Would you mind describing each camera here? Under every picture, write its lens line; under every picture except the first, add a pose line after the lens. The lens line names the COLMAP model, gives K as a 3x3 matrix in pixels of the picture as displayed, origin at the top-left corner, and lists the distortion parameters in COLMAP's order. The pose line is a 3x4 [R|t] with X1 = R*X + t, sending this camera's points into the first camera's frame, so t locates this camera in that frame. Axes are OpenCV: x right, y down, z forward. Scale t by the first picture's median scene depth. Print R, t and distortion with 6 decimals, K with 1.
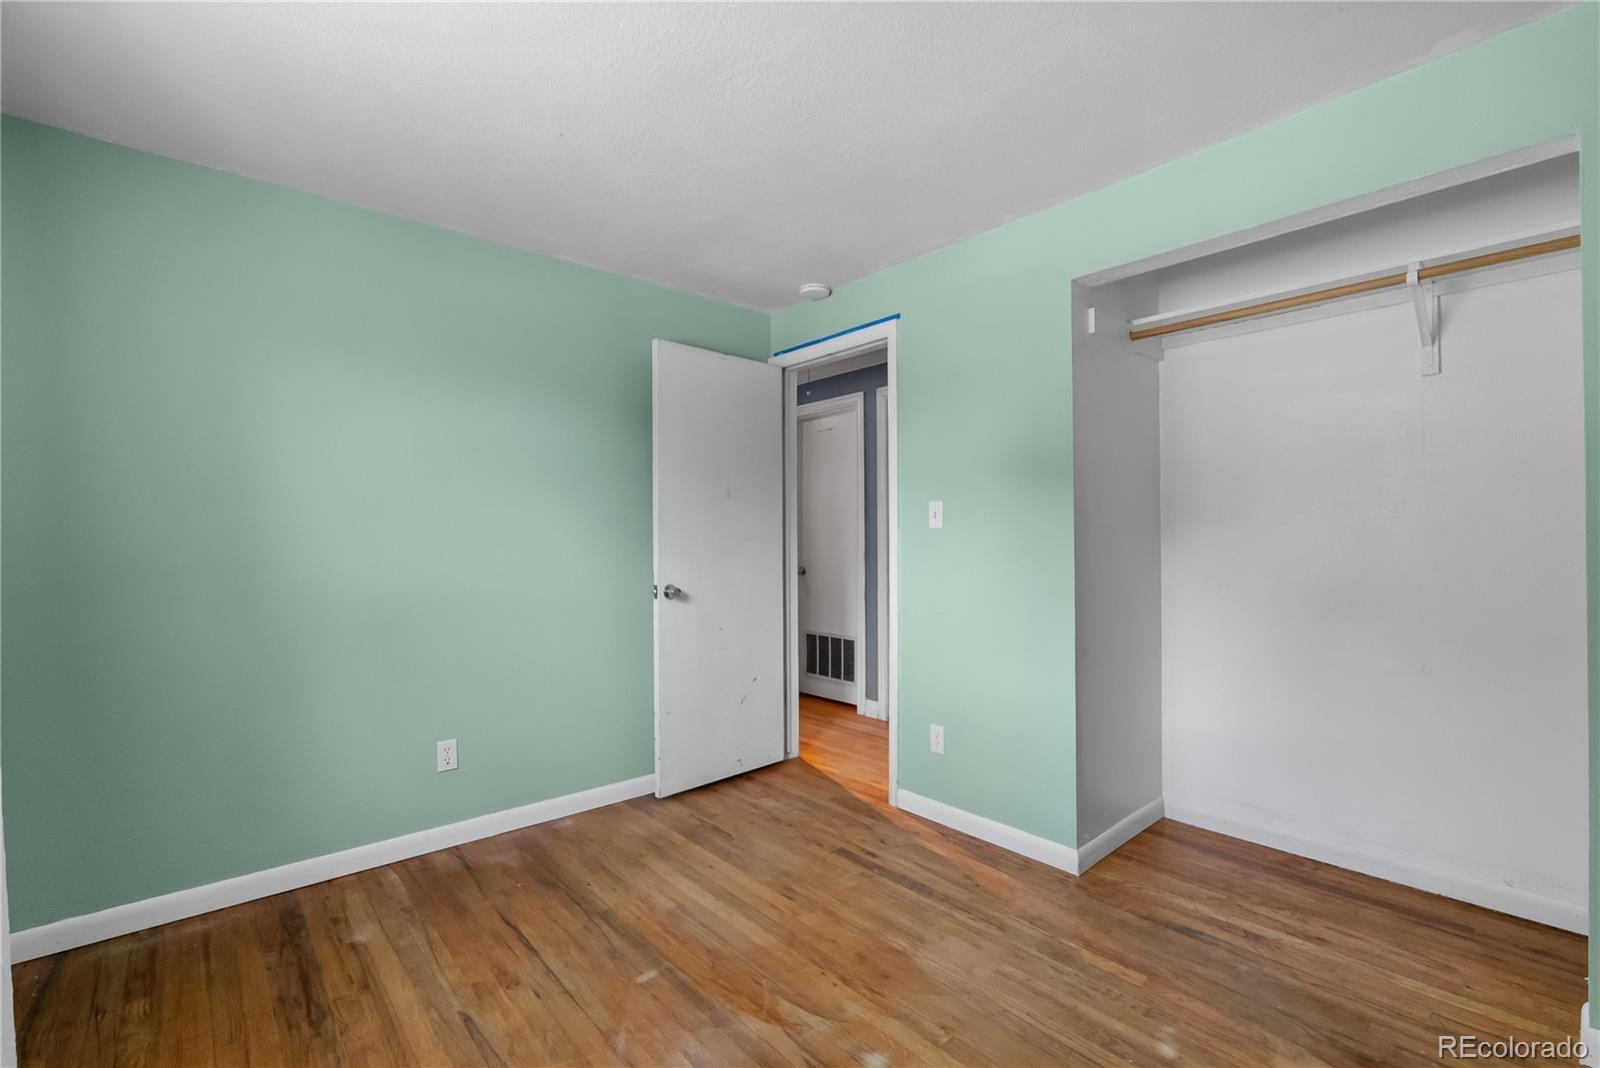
lens RADIAL K [[708.5, 0, 800.0], [0, 708.5, 534.0], [0, 0, 1]] dist [-0.004000, 0.000514]
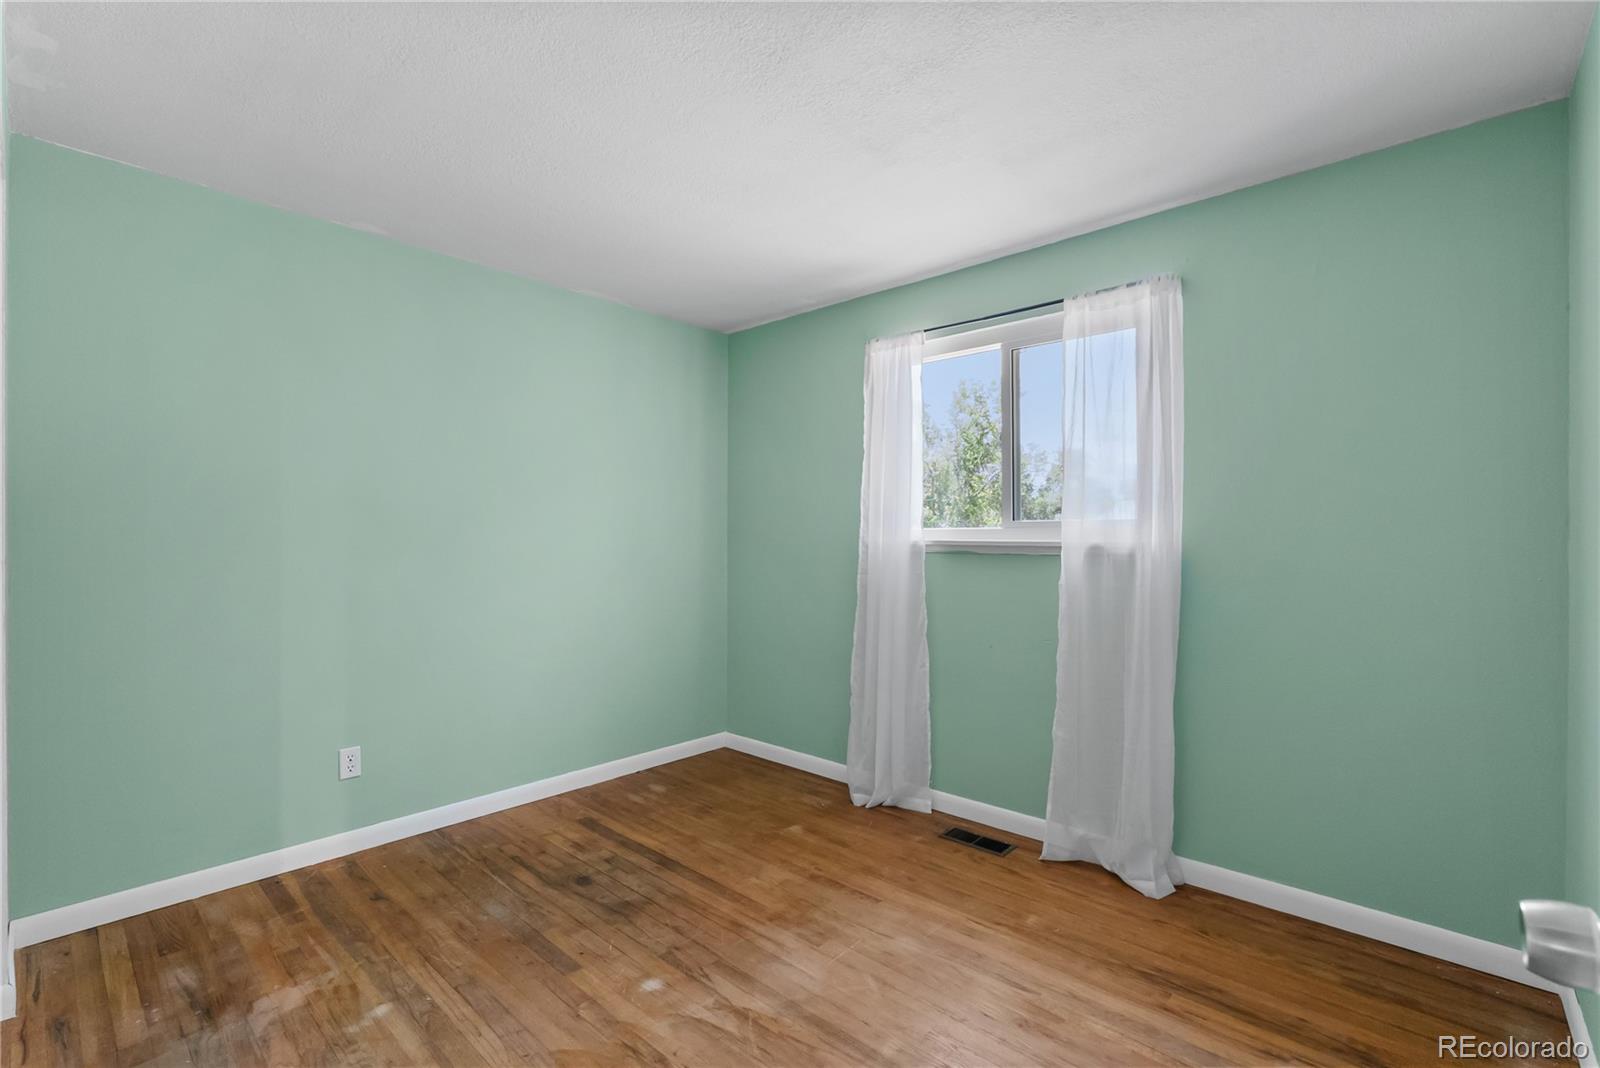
lens RADIAL K [[708.5, 0, 800.0], [0, 708.5, 534.0], [0, 0, 1]] dist [-0.004000, 0.000514]
pose [[-0.993827, 0.002389, -0.110917, -0.010058], [0.003131, 0.999974, -0.006521, -0.007245], [0.110899, -0.006828, -0.993808, 2.039059]]
